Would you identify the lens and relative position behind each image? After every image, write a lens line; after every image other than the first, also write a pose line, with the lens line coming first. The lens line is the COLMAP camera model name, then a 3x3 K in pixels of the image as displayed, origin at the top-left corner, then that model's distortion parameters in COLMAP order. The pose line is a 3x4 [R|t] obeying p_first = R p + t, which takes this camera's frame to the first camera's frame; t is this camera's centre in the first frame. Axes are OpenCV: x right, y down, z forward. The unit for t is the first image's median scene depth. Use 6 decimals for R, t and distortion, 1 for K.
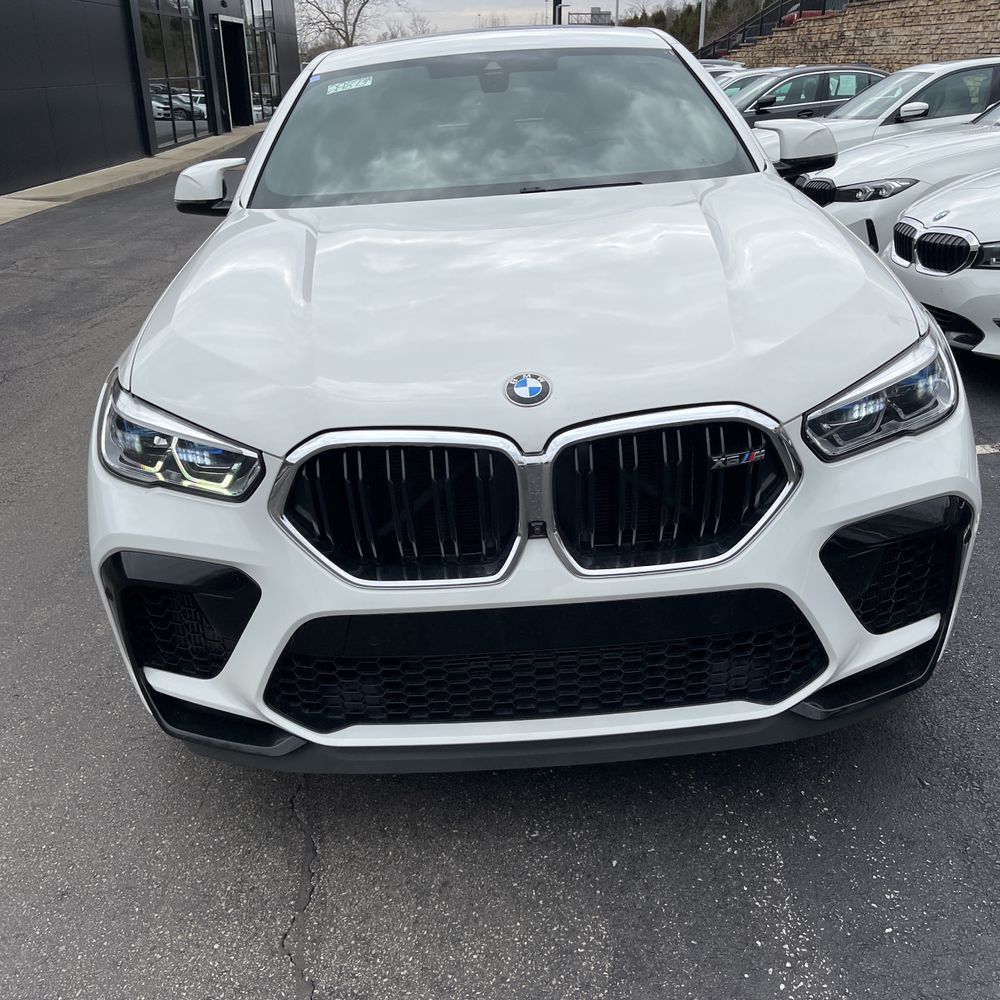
lens RADIAL K [[1019.0, 0, 503.6], [0, 1019.0, 498.6], [0, 0, 1]] dist [0.074645, -0.102802]
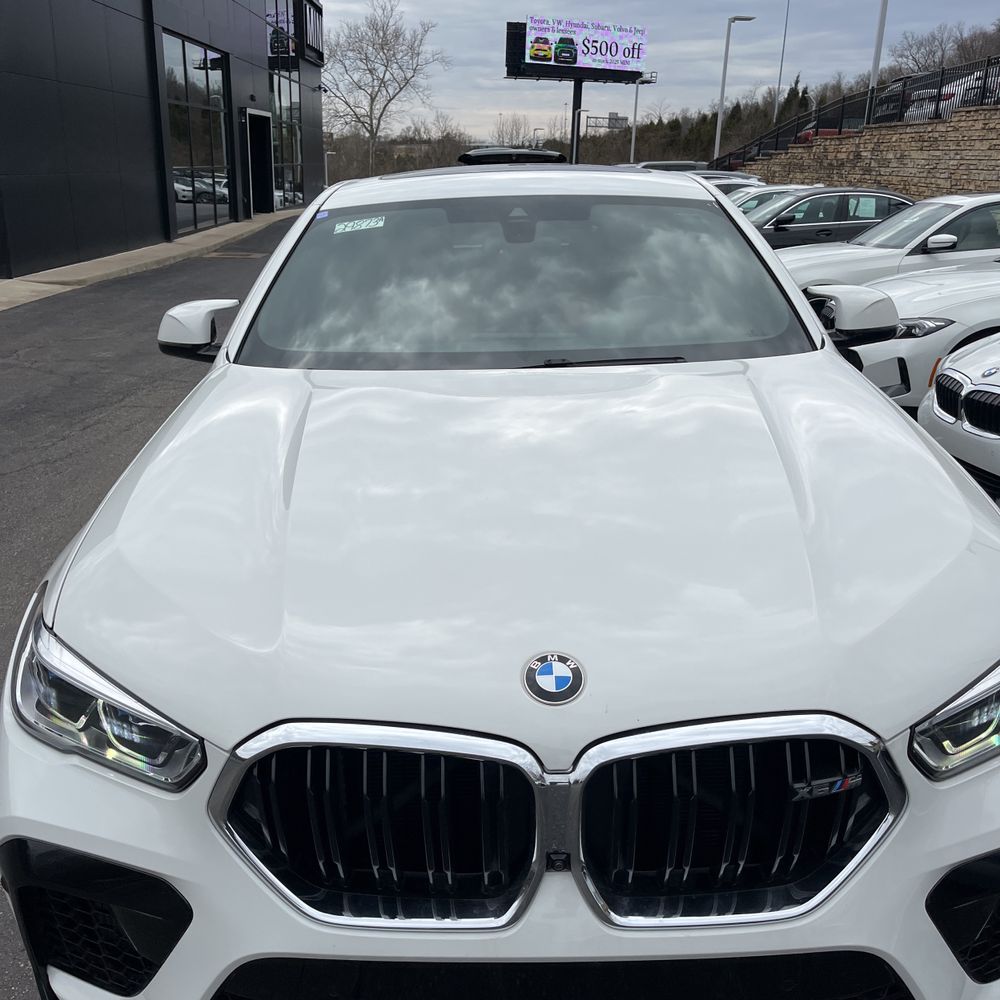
lens RADIAL K [[1019.6, 0, 499.4], [0, 1019.6, 499.4], [0, 0, 1]] dist [0.026546, -0.012407]
pose [[0.998962, 0.045067, -0.006630, -0.009877], [-0.045446, 0.995953, -0.077542, -0.099532], [0.003109, 0.077763, 0.996967, 0.125249]]
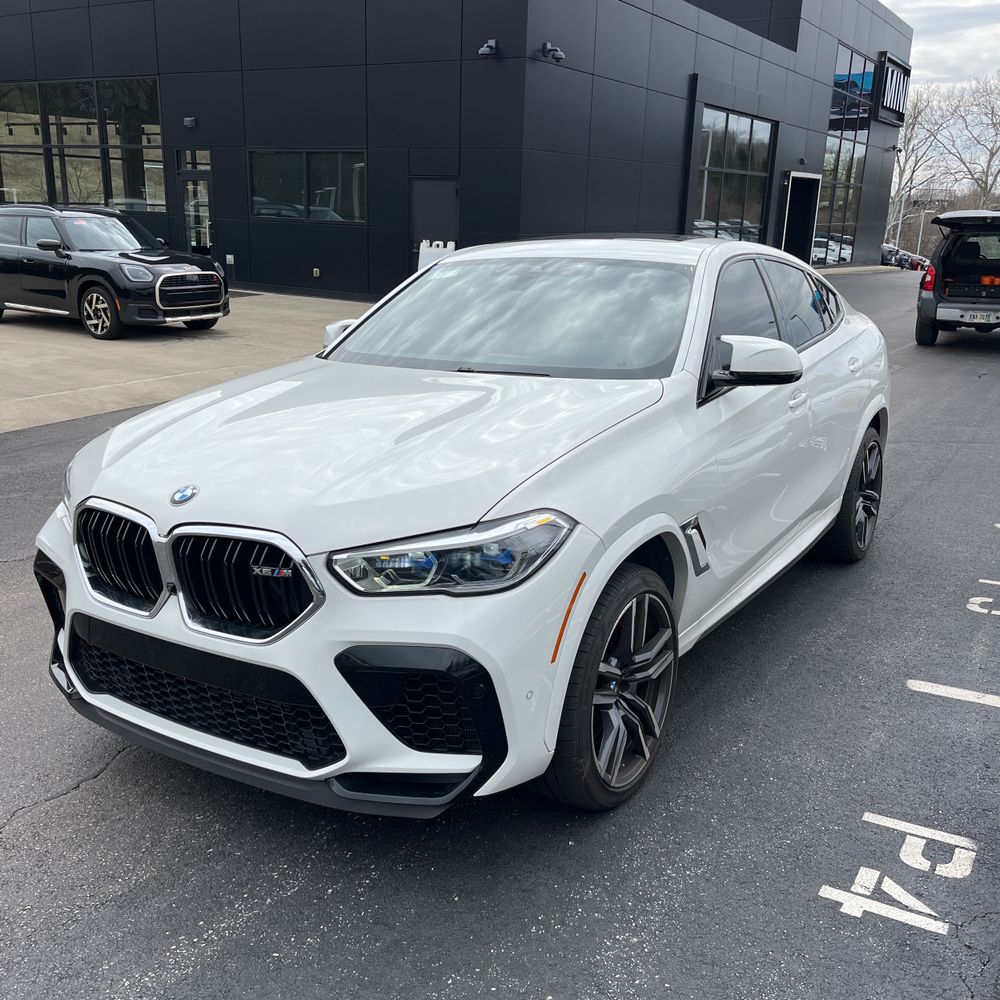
lens RADIAL K [[1036.8, 0, 493.0], [0, 1036.8, 495.8], [0, 0, 1]] dist [0.033981, -0.017985]
pose [[0.827379, 0.193572, -0.527232, 0.667609], [-0.257748, 0.964906, -0.050218, -0.080670], [0.499008, 0.177442, 0.848236, -0.043839]]
